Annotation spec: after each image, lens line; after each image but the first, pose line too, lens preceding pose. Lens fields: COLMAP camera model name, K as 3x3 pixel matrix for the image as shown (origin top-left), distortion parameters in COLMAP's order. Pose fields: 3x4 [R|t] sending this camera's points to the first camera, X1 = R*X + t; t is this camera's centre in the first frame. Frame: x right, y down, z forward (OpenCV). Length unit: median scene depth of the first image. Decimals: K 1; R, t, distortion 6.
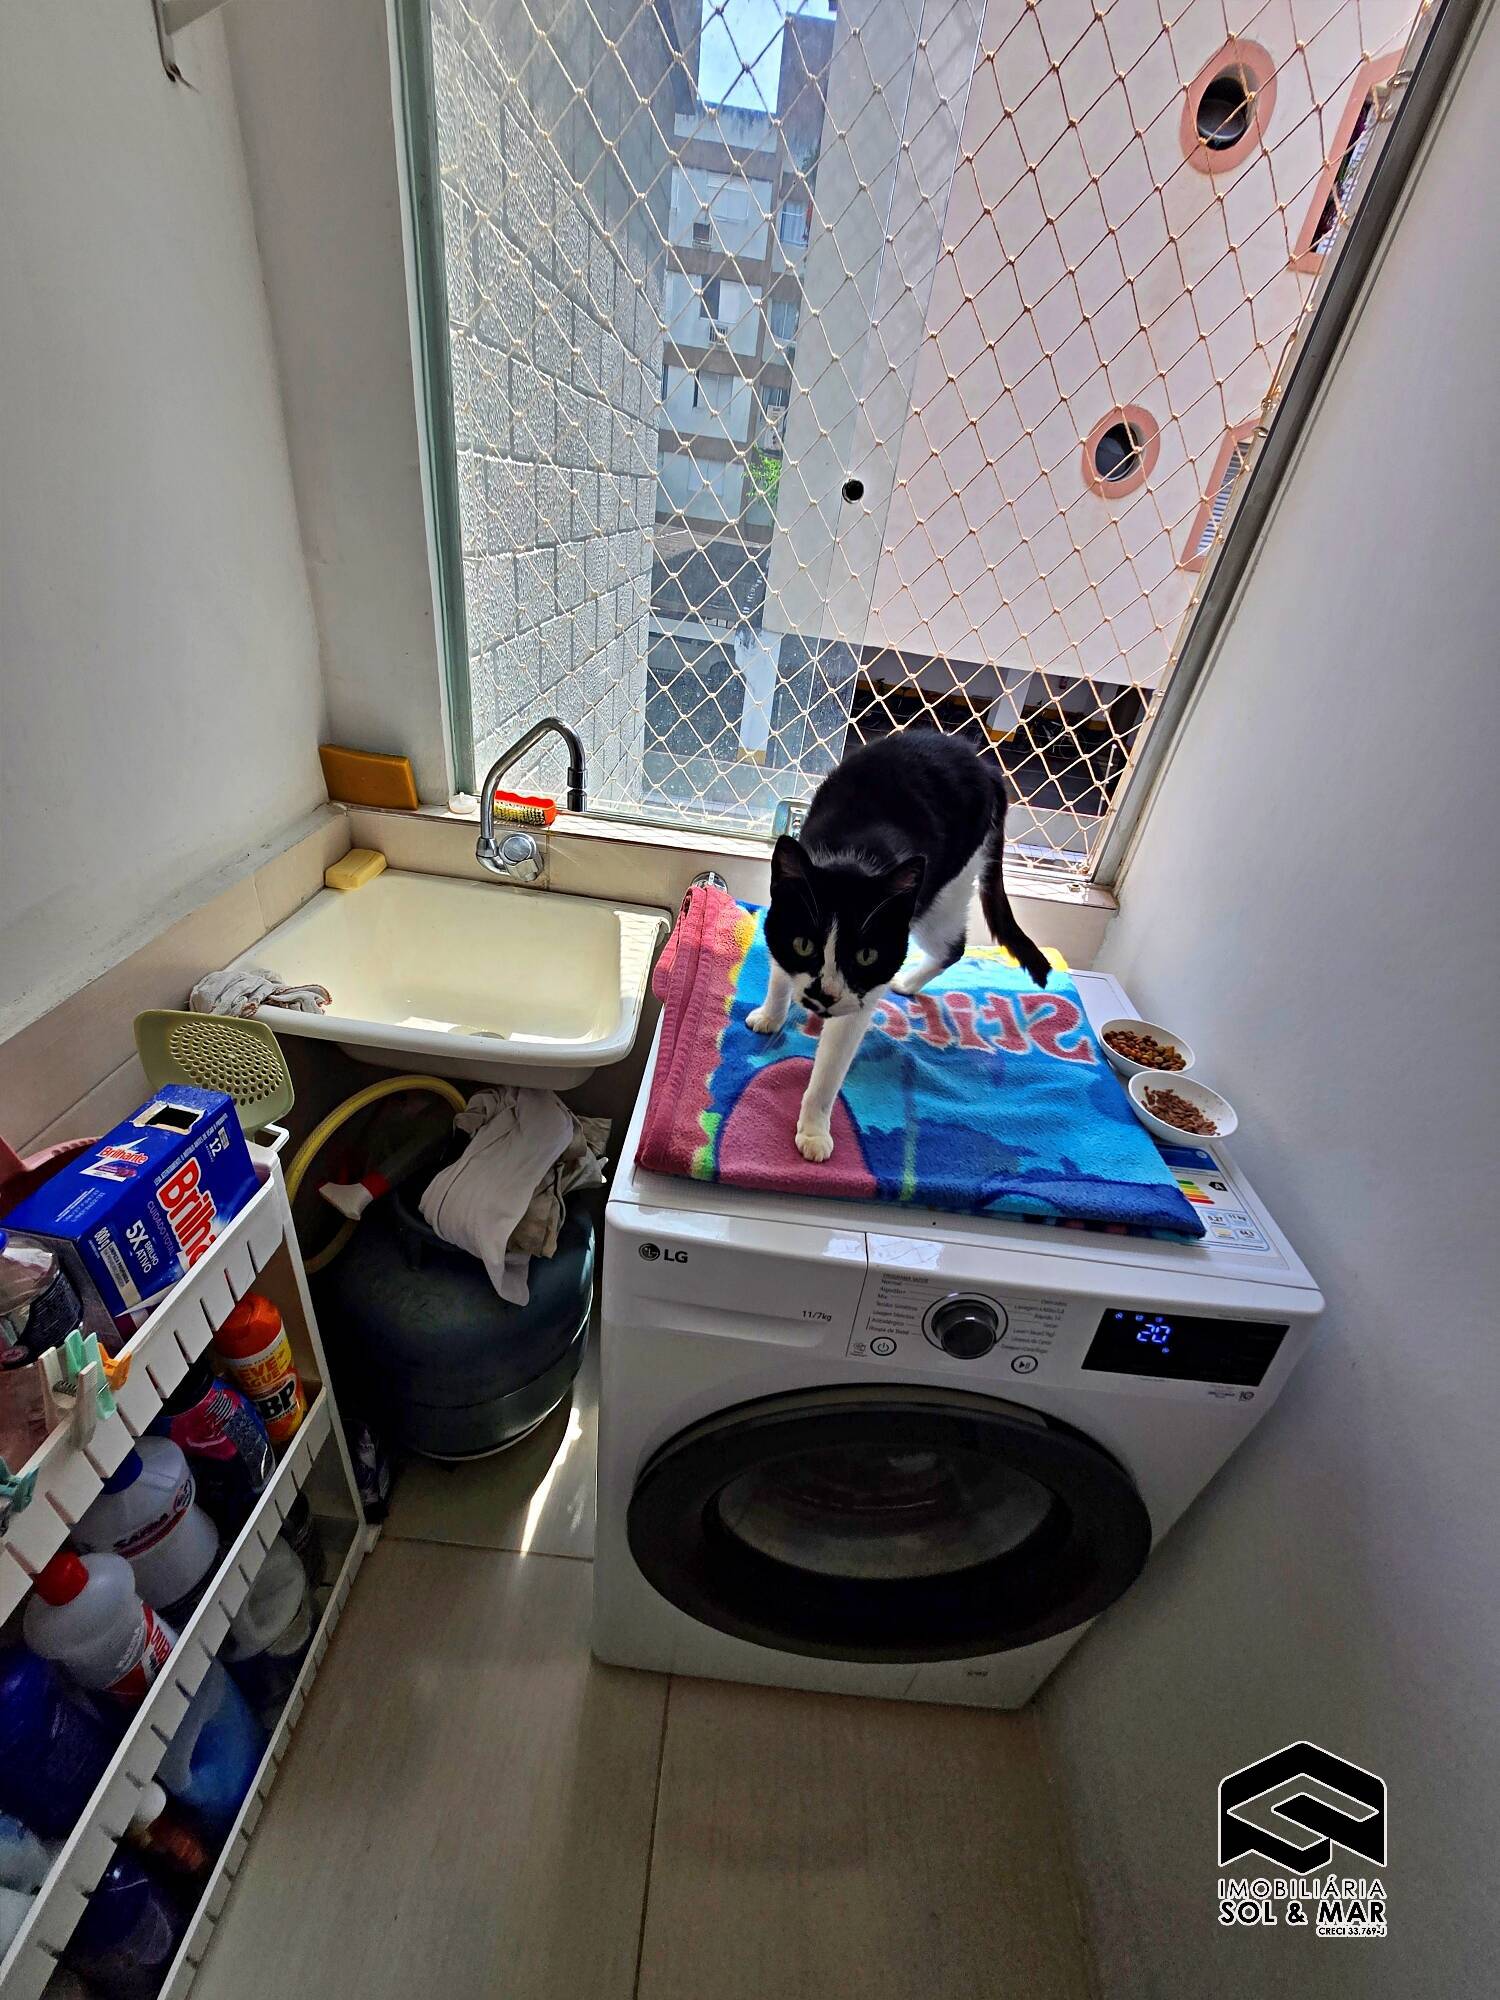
lens RADIAL K [[784.5, 0, 756.6], [0, 784.5, 1004.6], [0, 0, 1]] dist [-0.000263, -0.000061]
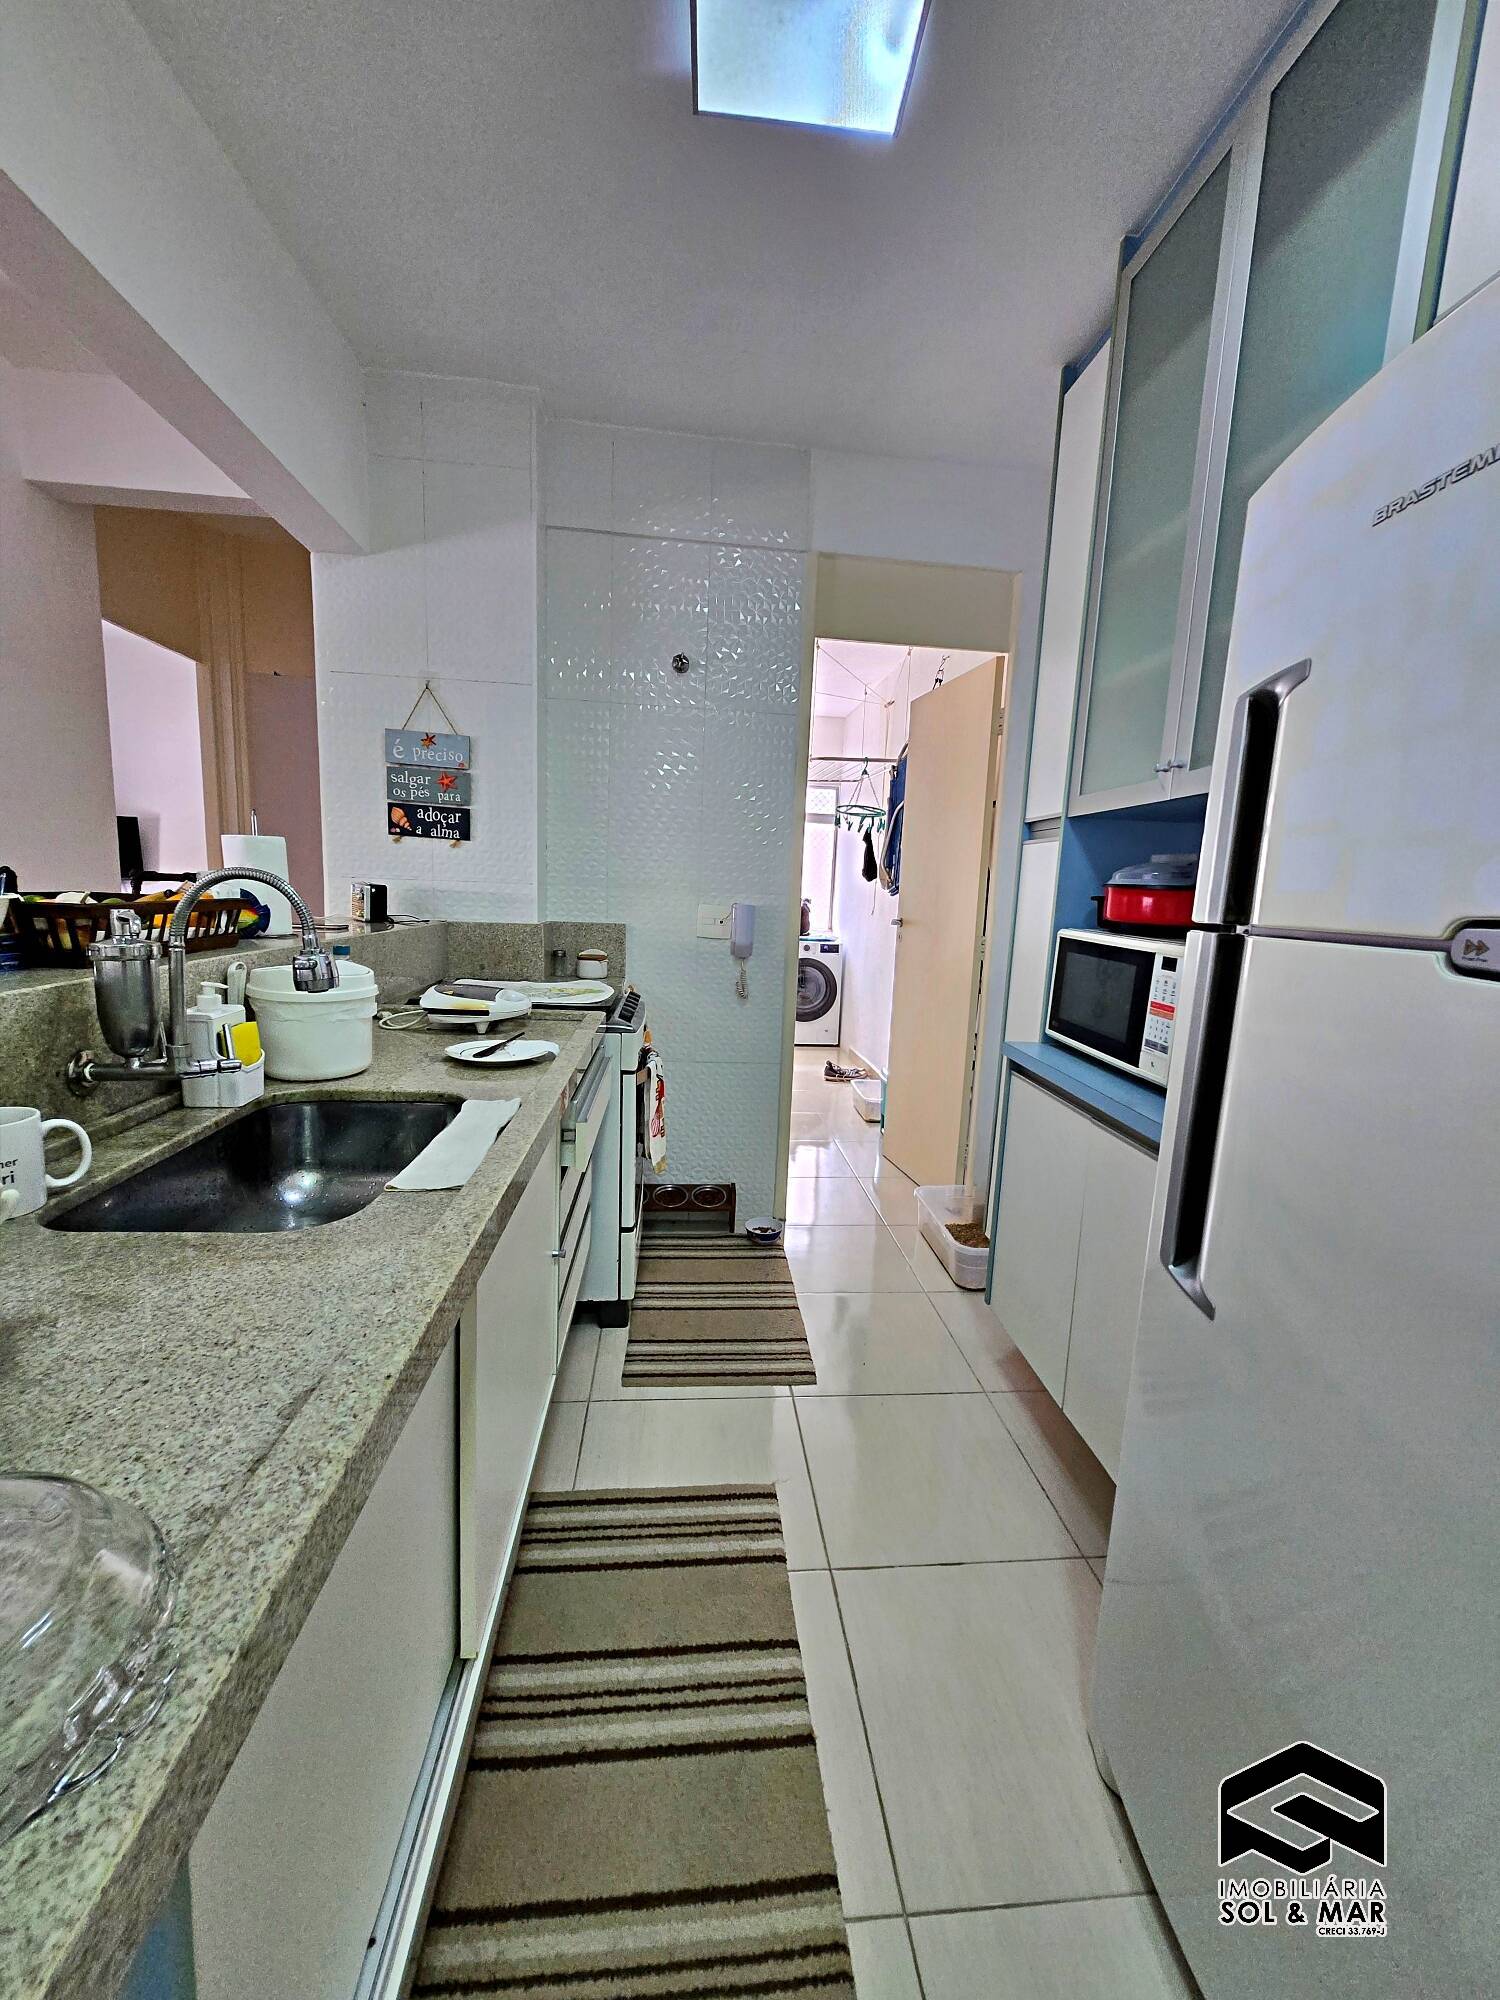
lens RADIAL K [[784.5, 0, 756.6], [0, 784.5, 1004.6], [0, 0, 1]] dist [-0.000263, -0.000061]
pose [[0.987520, -0.108367, 0.114286, -1.042686], [0.145207, 0.907464, -0.394239, 3.251343], [-0.060988, 0.405914, 0.911874, -5.128952]]
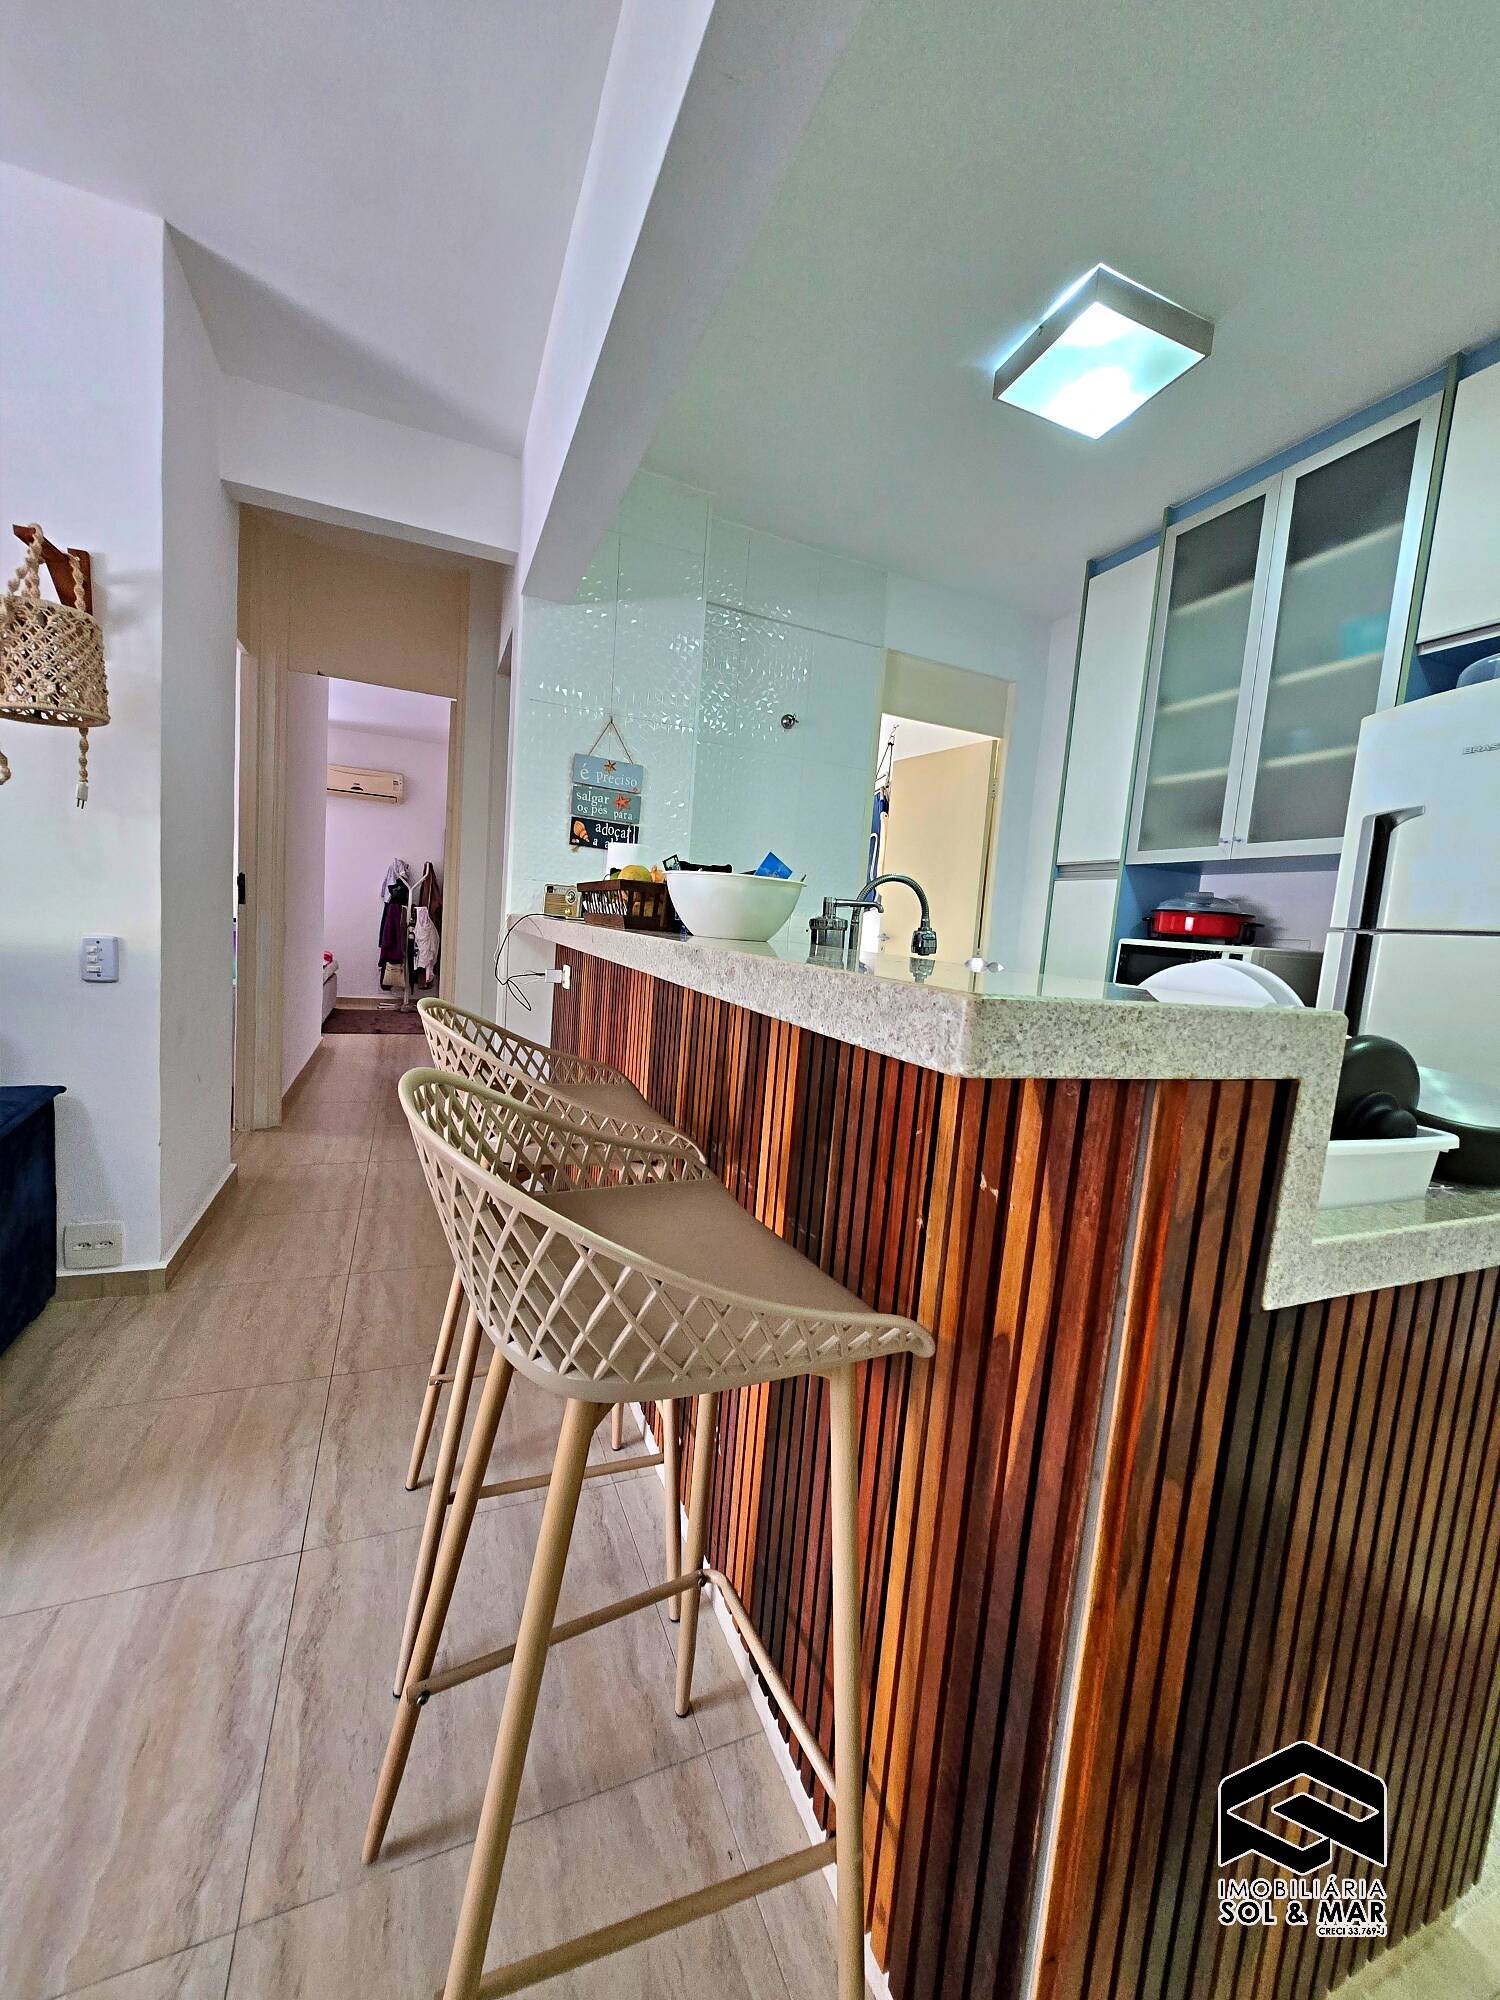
lens RADIAL K [[784.5, 0, 756.6], [0, 784.5, 1004.6], [0, 0, 1]] dist [-0.000263, -0.000061]
pose [[0.905593, -0.102892, 0.411478, -2.549481], [0.264675, 0.895157, -0.358666, 3.331578], [-0.331434, 0.433714, 0.837881, -5.371332]]
